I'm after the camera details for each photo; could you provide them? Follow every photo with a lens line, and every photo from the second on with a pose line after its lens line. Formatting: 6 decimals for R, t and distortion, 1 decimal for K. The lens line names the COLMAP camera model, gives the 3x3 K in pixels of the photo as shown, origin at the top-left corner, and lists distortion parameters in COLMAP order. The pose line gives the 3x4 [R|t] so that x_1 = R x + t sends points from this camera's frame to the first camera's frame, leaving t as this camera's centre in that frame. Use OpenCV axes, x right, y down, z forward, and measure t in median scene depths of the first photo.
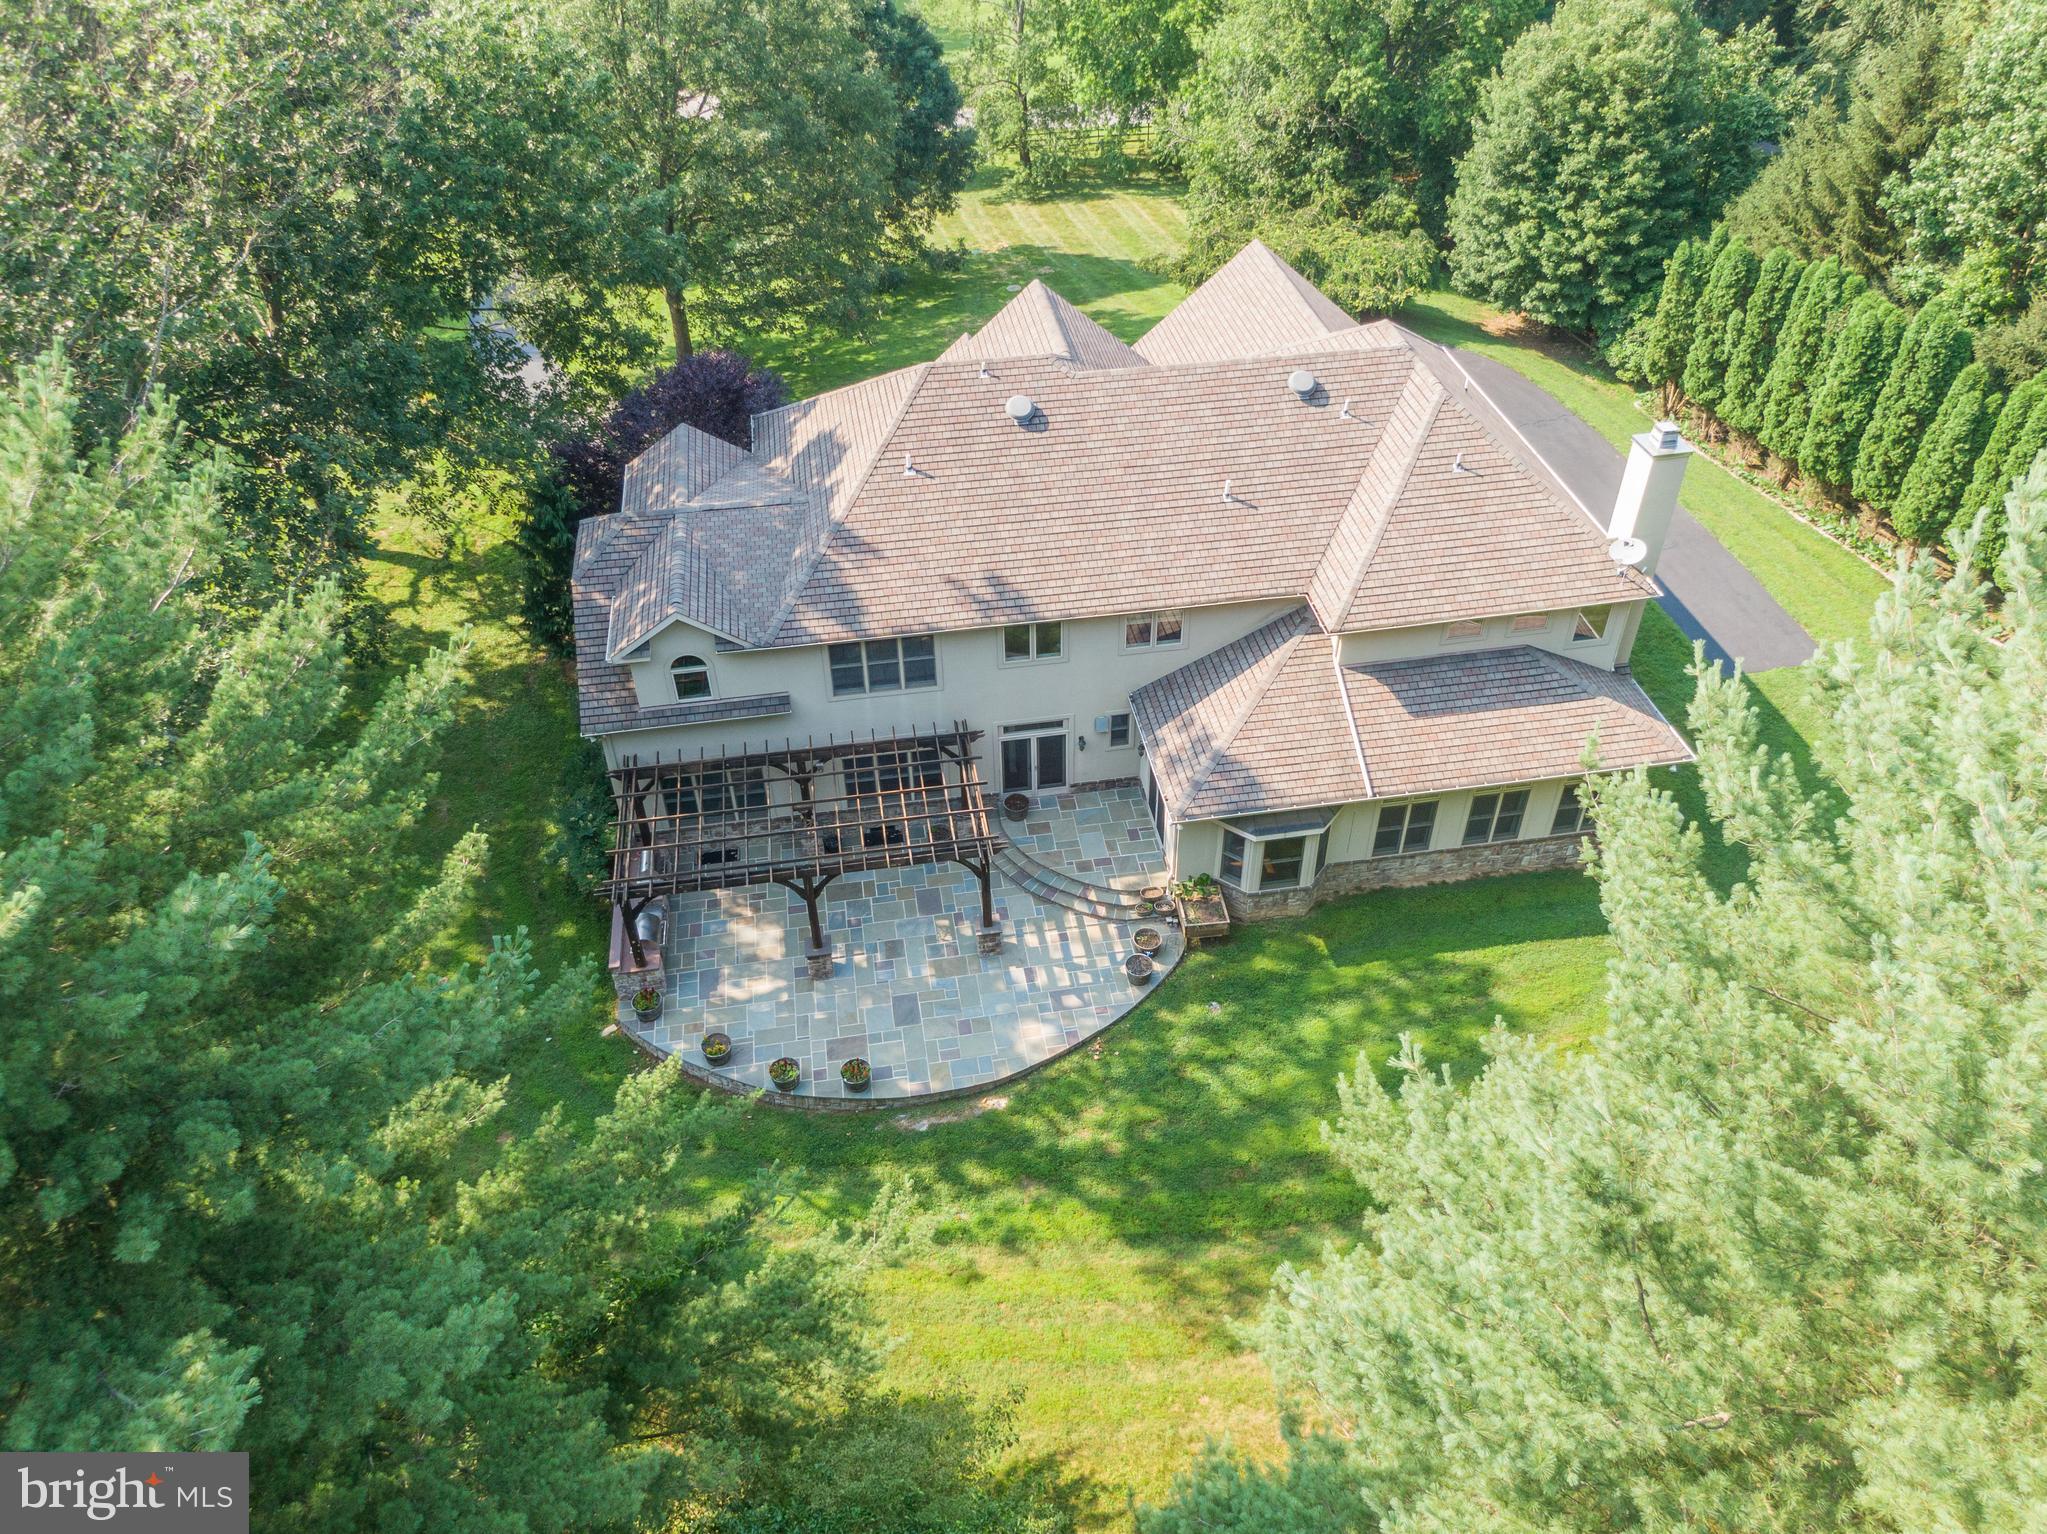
lens RADIAL K [[1458.1, 0, 1035.9], [0, 1458.1, 780.3], [0, 0, 1]] dist [0.024964, -0.056911]
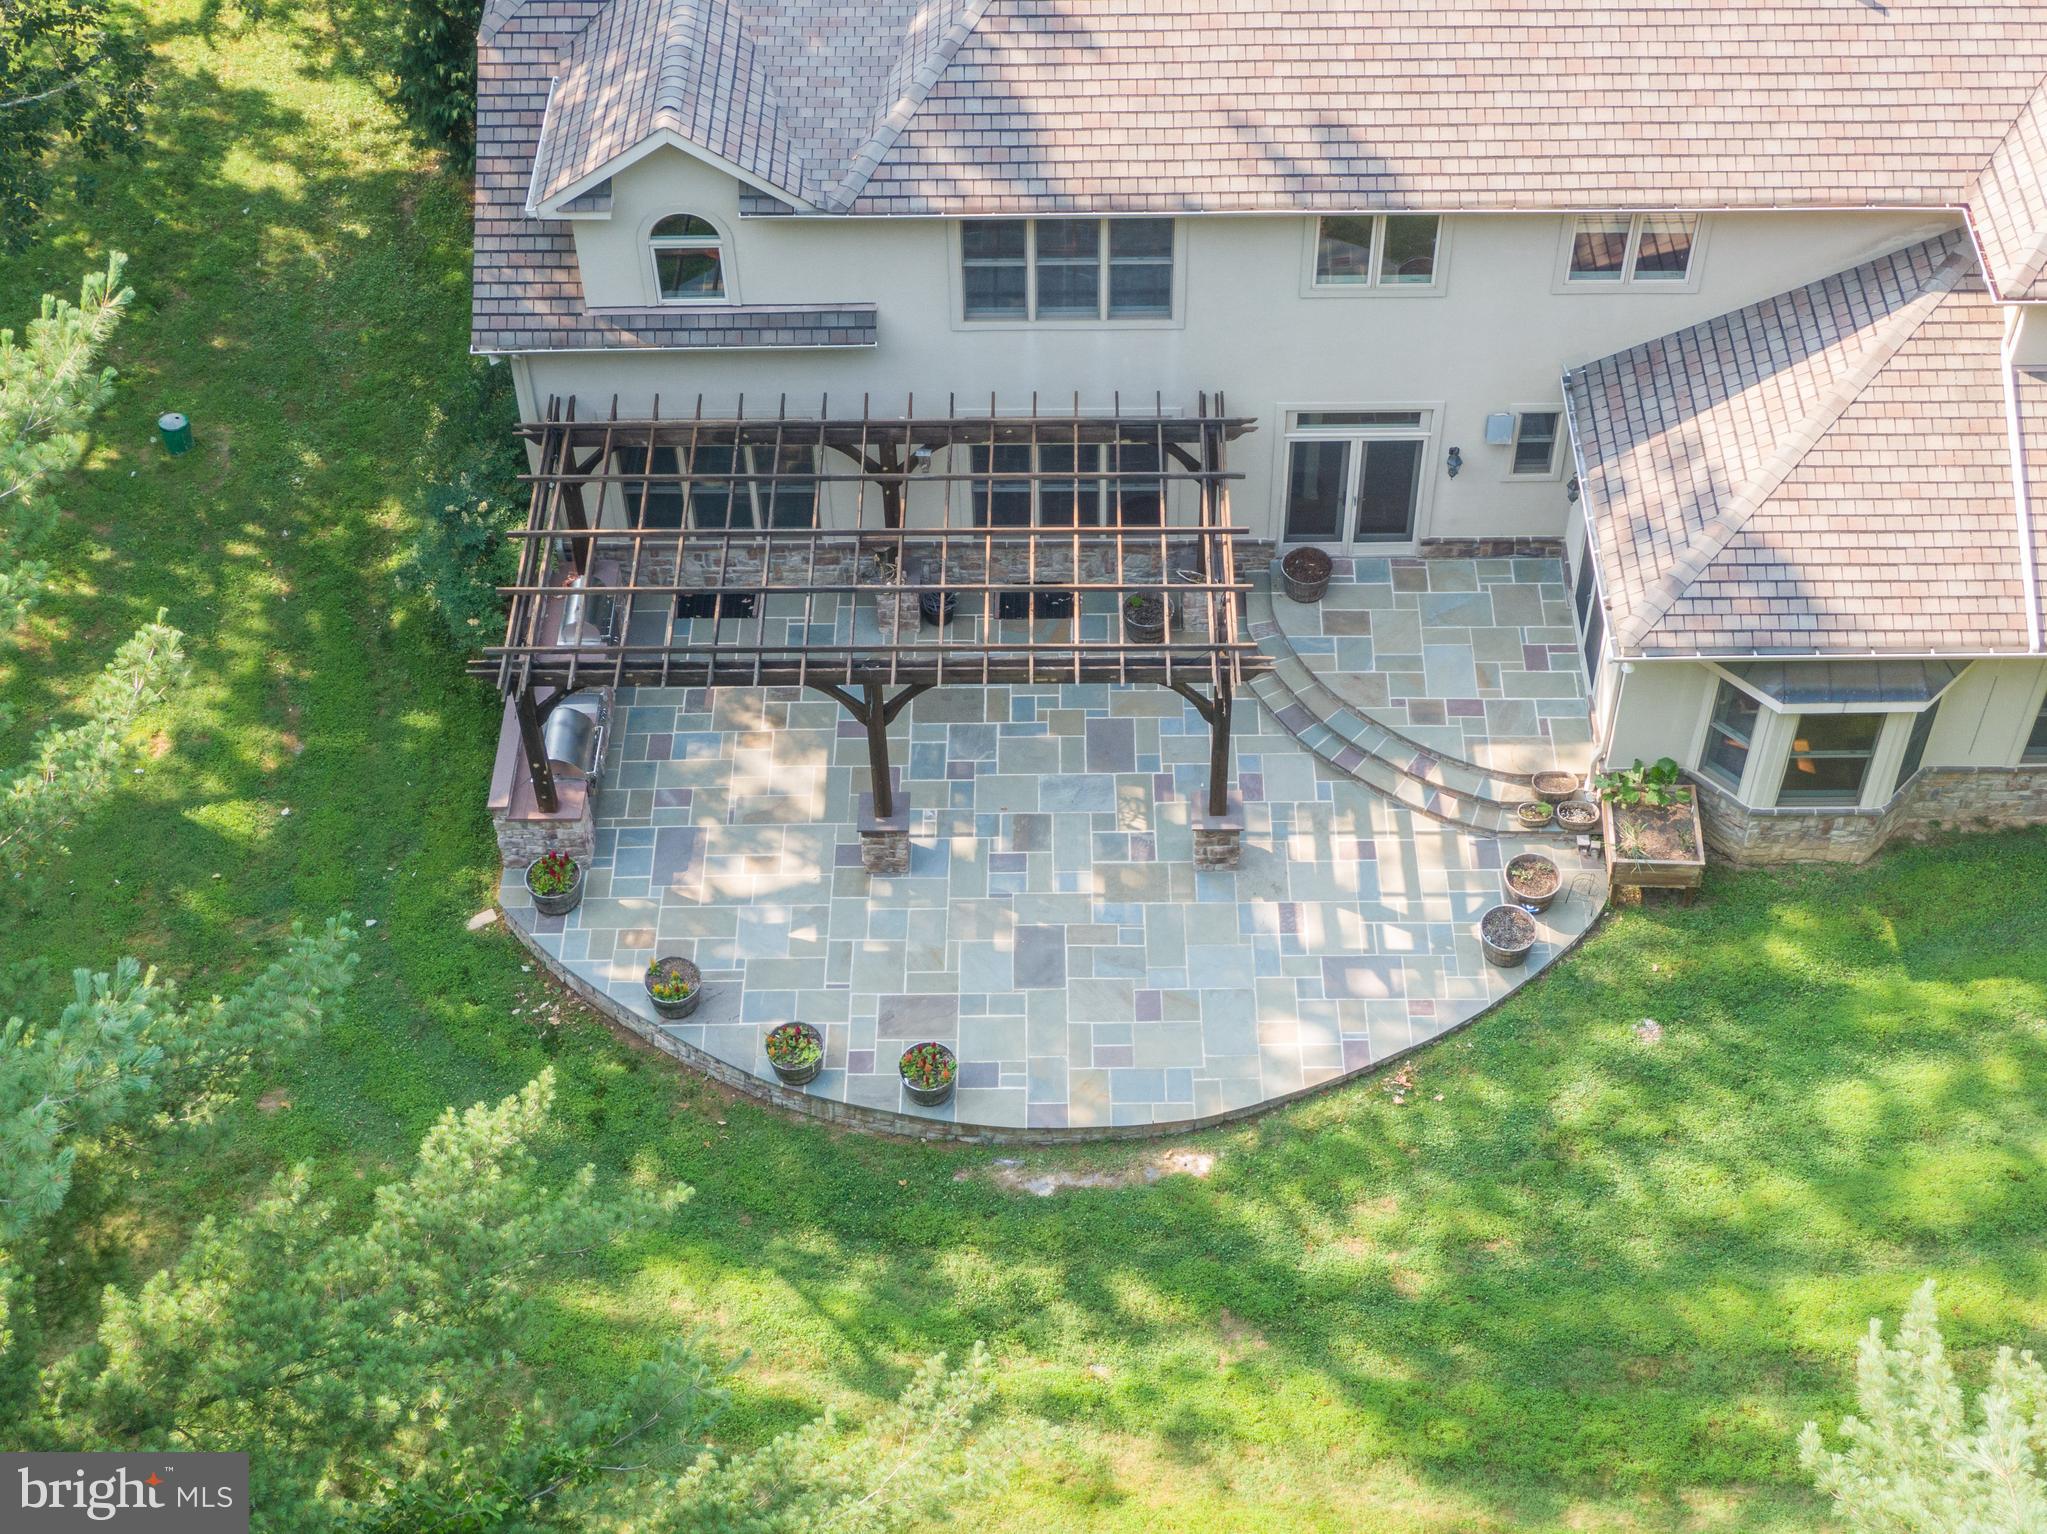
lens RADIAL K [[2776.2, 0, 1020.1], [0, 2776.2, 814.8], [0, 0, 1]] dist [-0.006292, 0.000000]
pose [[0.985865, 0.121168, -0.115711, 0.010667], [-0.102968, 0.982994, 0.152057, -0.038518], [0.132167, -0.137993, 0.981575, 0.047733]]
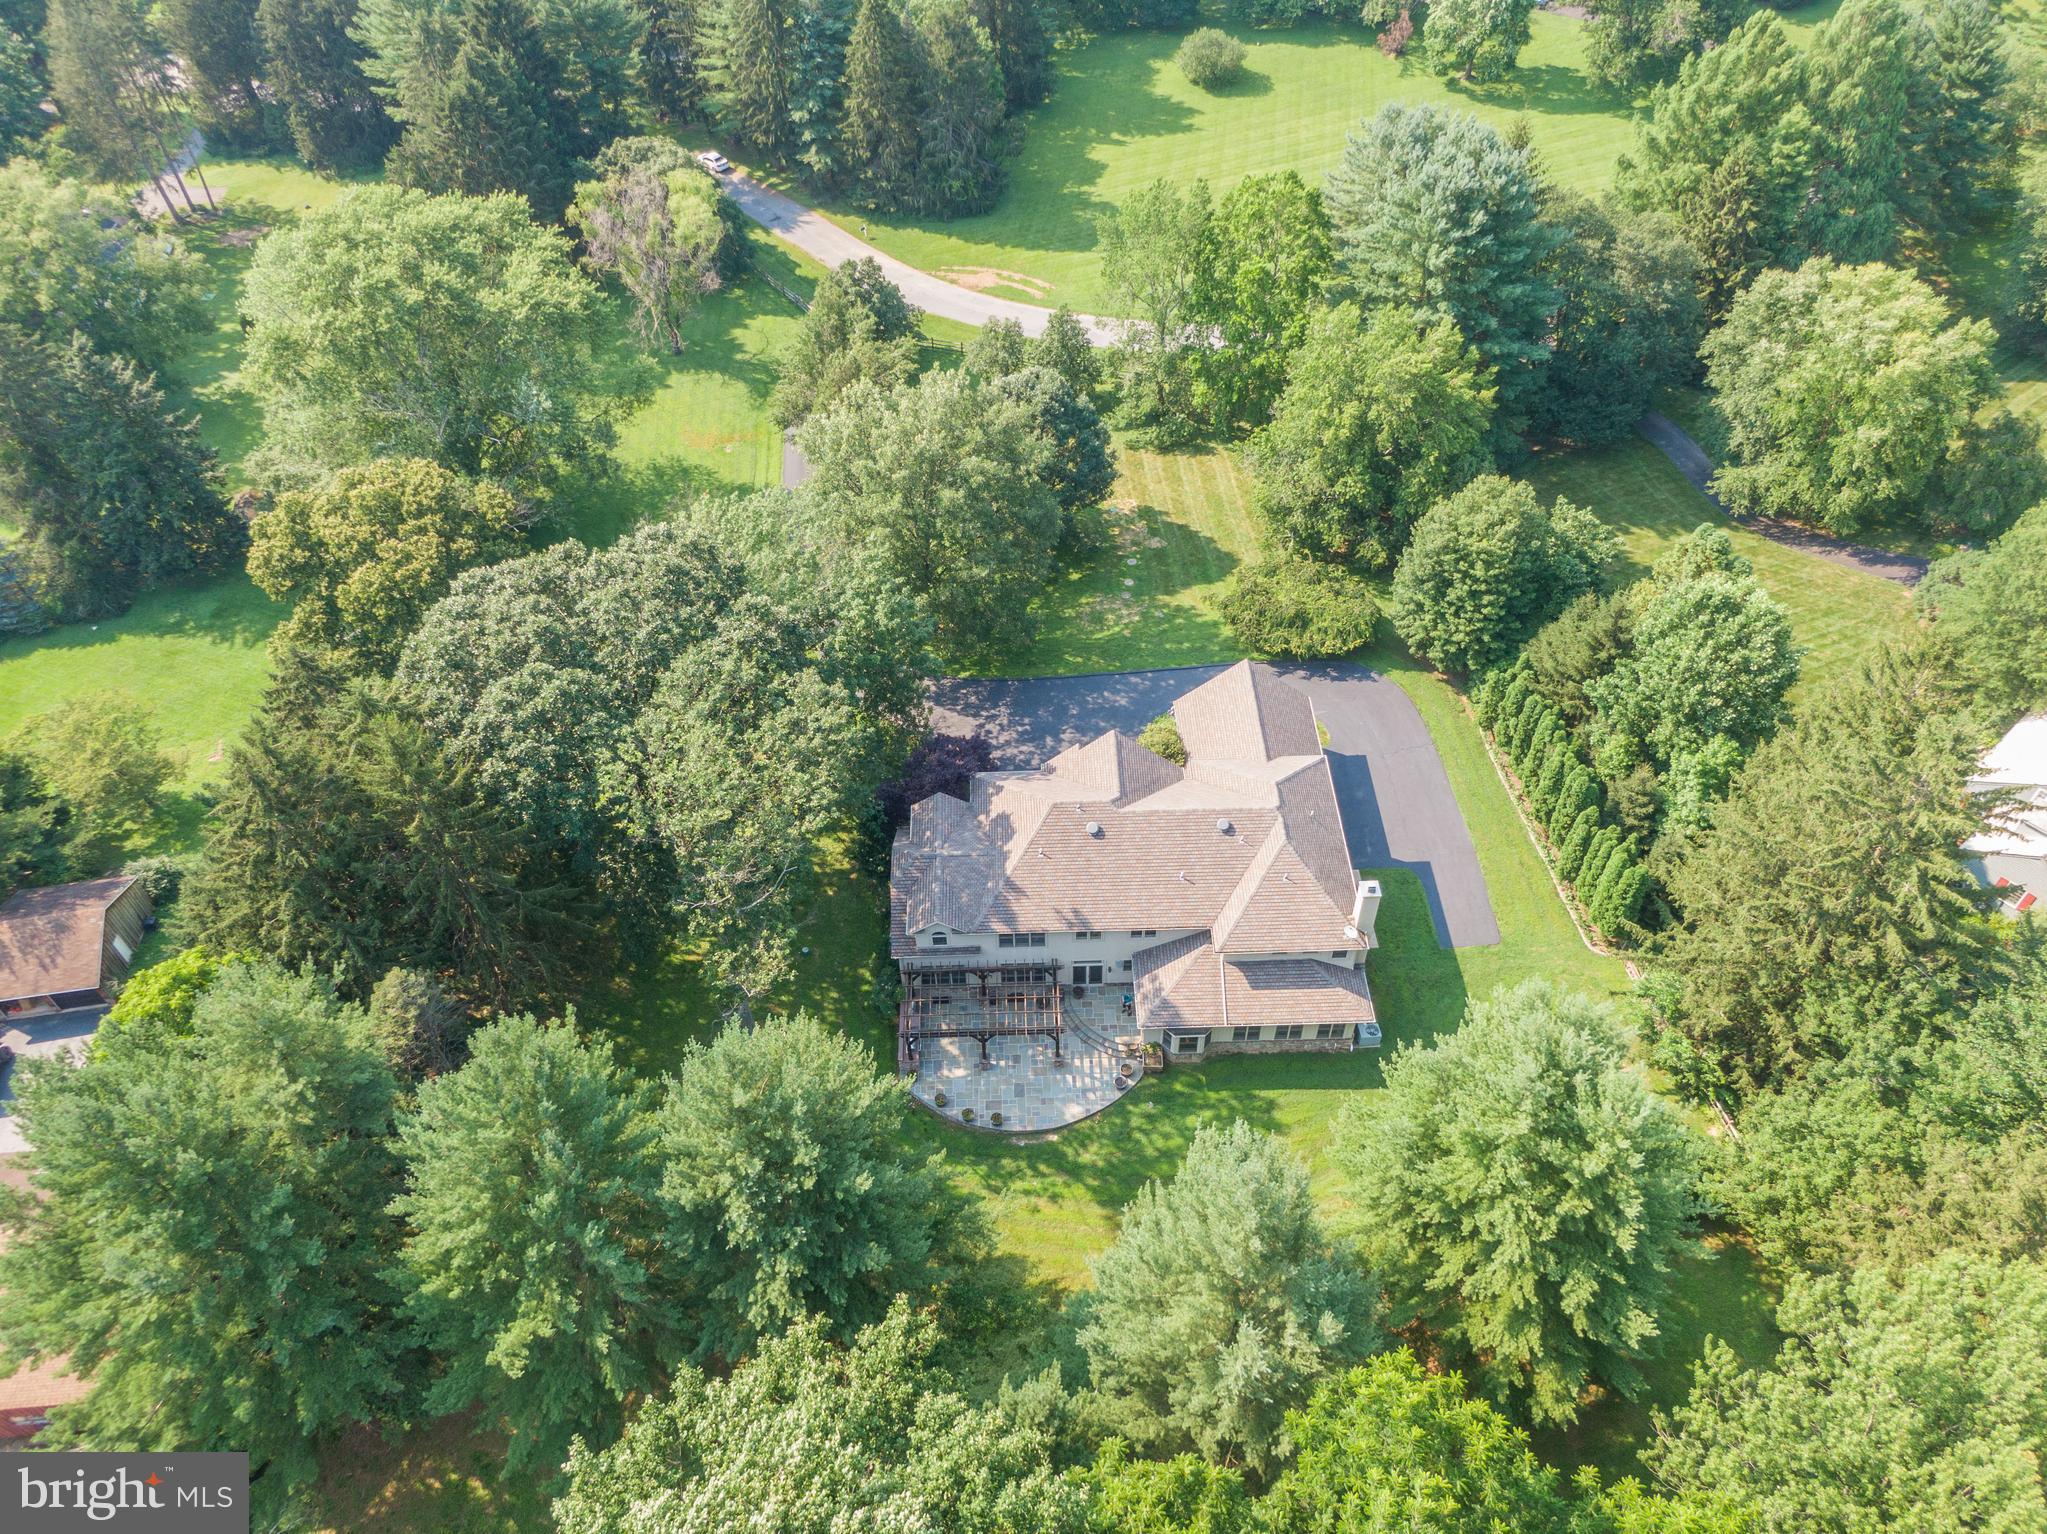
lens RADIAL K [[1458.1, 0, 1015.2], [0, 1458.1, 759.8], [0, 0, 1]] dist [0.024964, -0.056911]
pose [[0.990005, 0.090820, -0.107896, 0.105557], [-0.080877, 0.992356, 0.093216, -0.574451], [0.115537, -0.083558, 0.989782, -1.247641]]
